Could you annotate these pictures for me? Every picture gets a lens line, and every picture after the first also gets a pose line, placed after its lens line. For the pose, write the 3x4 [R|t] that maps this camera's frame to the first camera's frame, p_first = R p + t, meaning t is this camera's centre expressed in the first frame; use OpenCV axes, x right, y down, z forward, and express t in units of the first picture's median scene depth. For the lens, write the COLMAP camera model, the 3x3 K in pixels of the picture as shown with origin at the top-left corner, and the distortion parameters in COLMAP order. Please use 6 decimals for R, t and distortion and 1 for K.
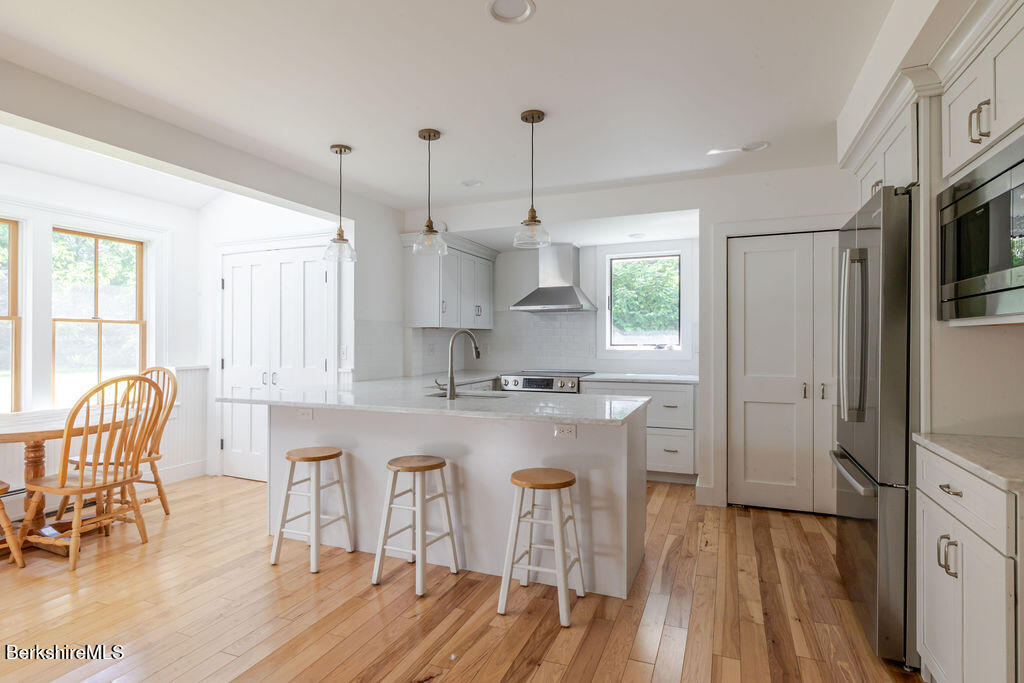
lens RADIAL K [[531.4, 0, 512.0], [0, 531.4, 341.5], [0, 0, 1]] dist [-0.000728, -0.000296]
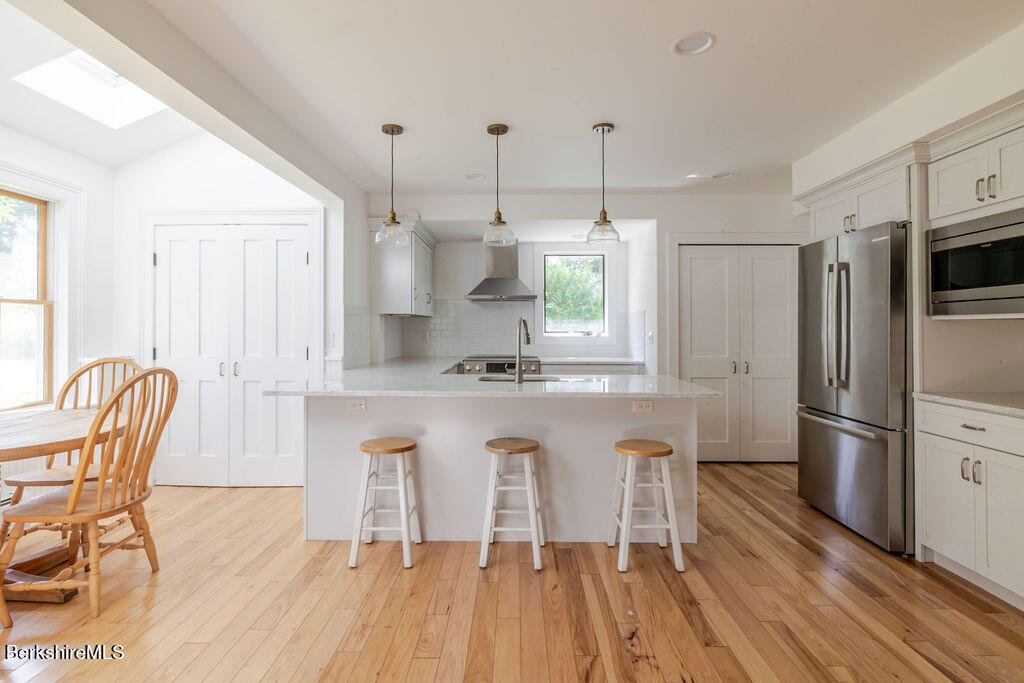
lens RADIAL K [[503.4, 0, 509.4], [0, 503.4, 327.1], [0, 0, 1]] dist [-0.004474, -0.000278]
pose [[0.931591, 0.005453, 0.363466, -0.439392], [-0.004010, 0.999981, -0.004725, 0.002194], [-0.363485, 0.002944, 0.931595, 0.068084]]
